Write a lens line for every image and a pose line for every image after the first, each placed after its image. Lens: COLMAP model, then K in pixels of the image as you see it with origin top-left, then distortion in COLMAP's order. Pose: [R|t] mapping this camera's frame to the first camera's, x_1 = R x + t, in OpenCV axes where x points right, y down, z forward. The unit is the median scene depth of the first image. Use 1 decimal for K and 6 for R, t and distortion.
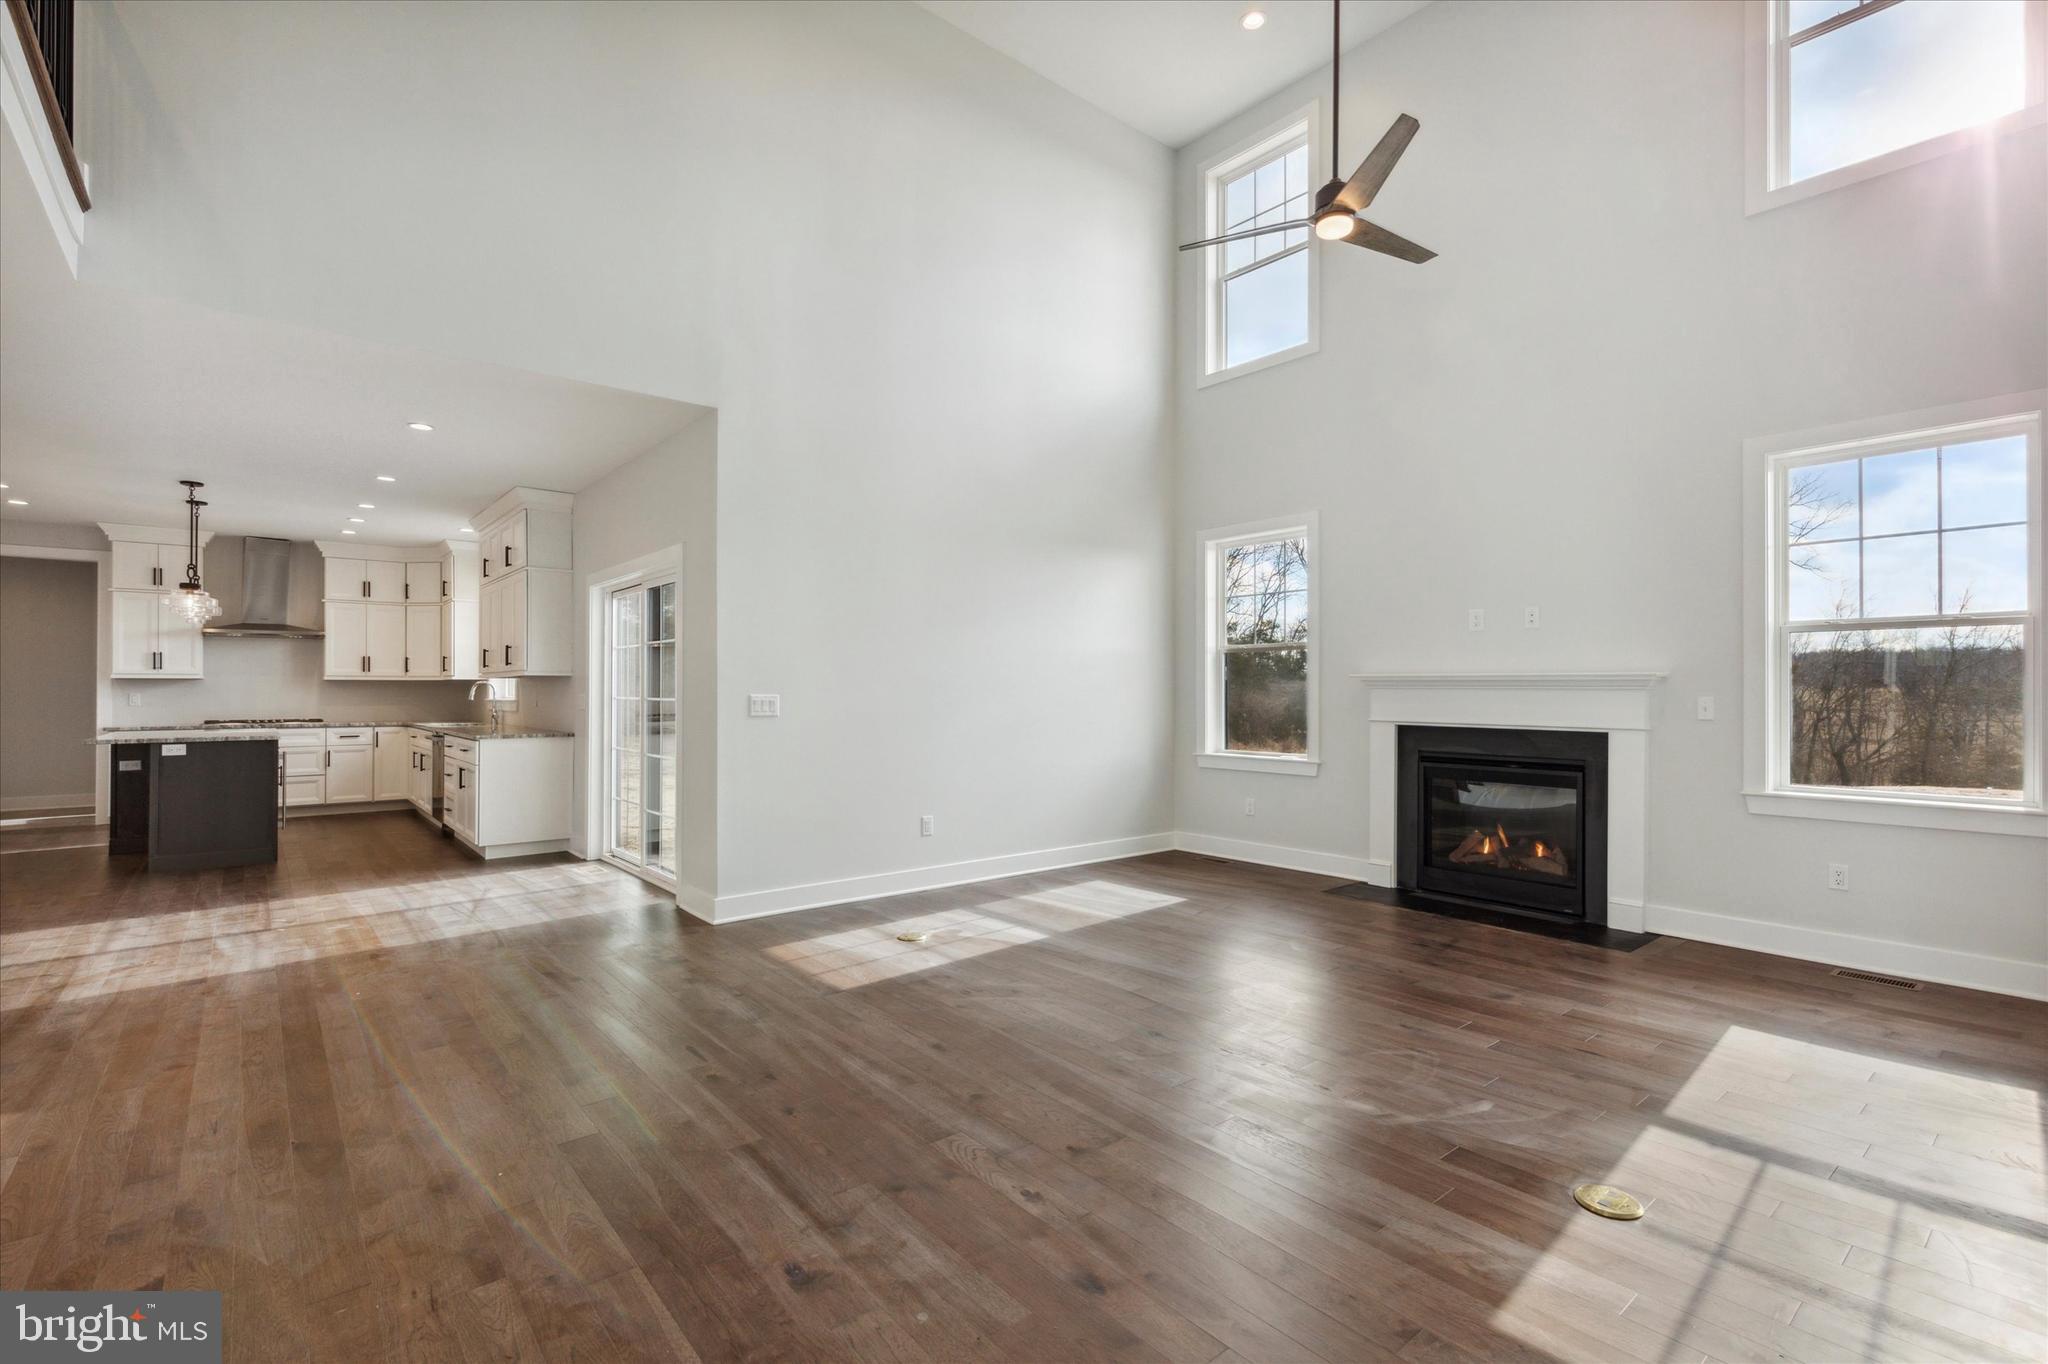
lens RADIAL K [[930.7, 0, 1024.0], [0, 930.7, 682.0], [0, 0, 1]] dist [0.001038, 0.001310]
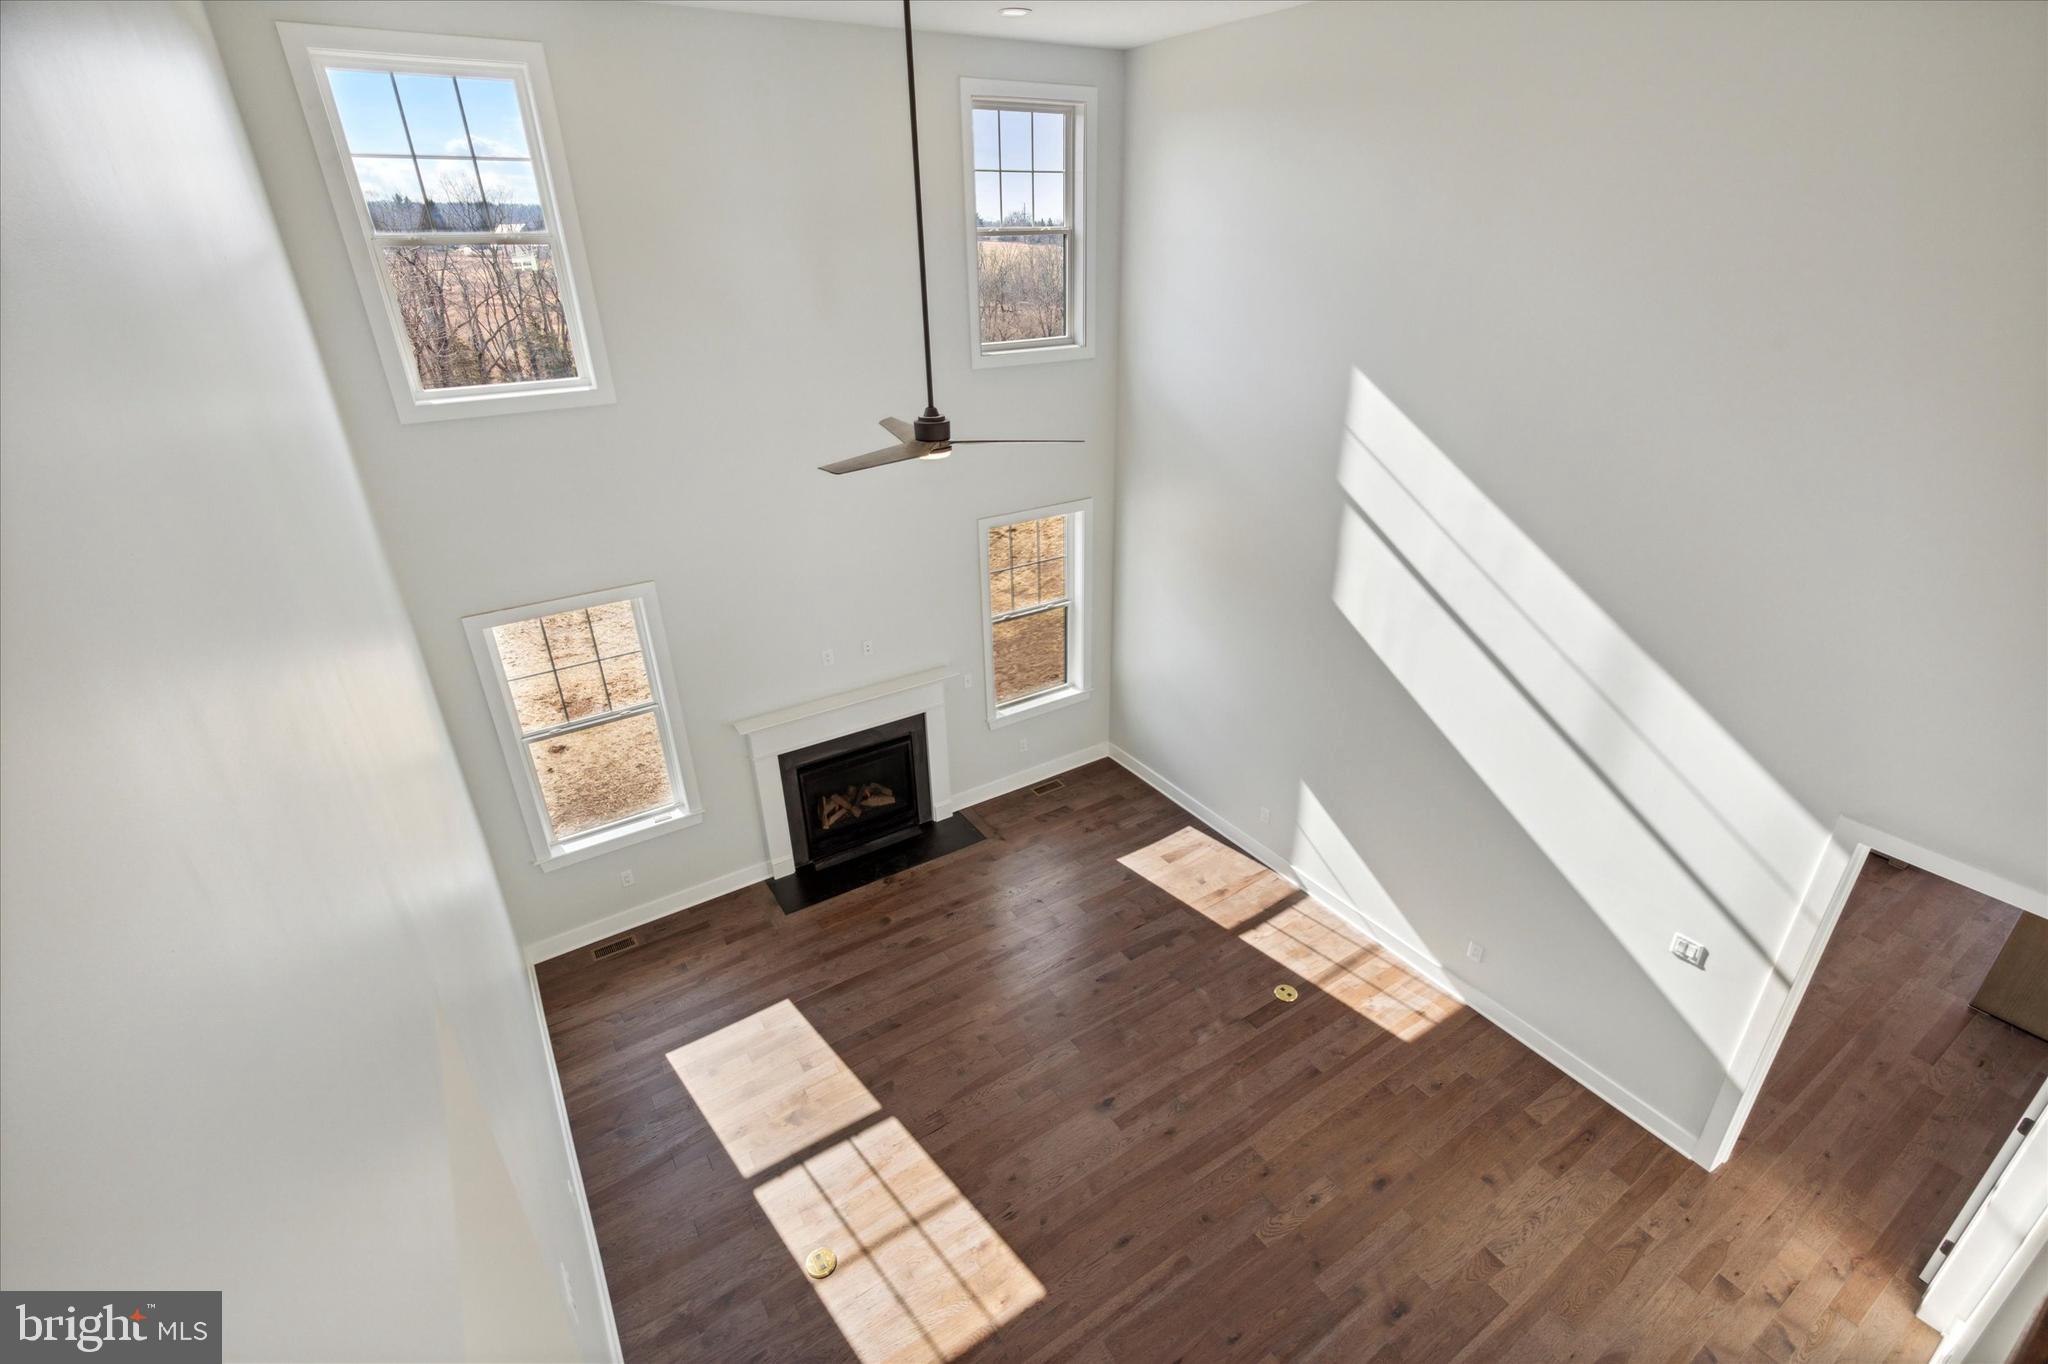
lens RADIAL K [[930.7, 0, 1024.0], [0, 930.7, 682.0], [0, 0, 1]] dist [0.001038, 0.001310]
pose [[0.121622, -0.453813, 0.882758, -0.653837], [0.014076, 0.890059, 0.455627, -0.675601], [-0.992477, -0.042988, 0.114639, 0.691940]]
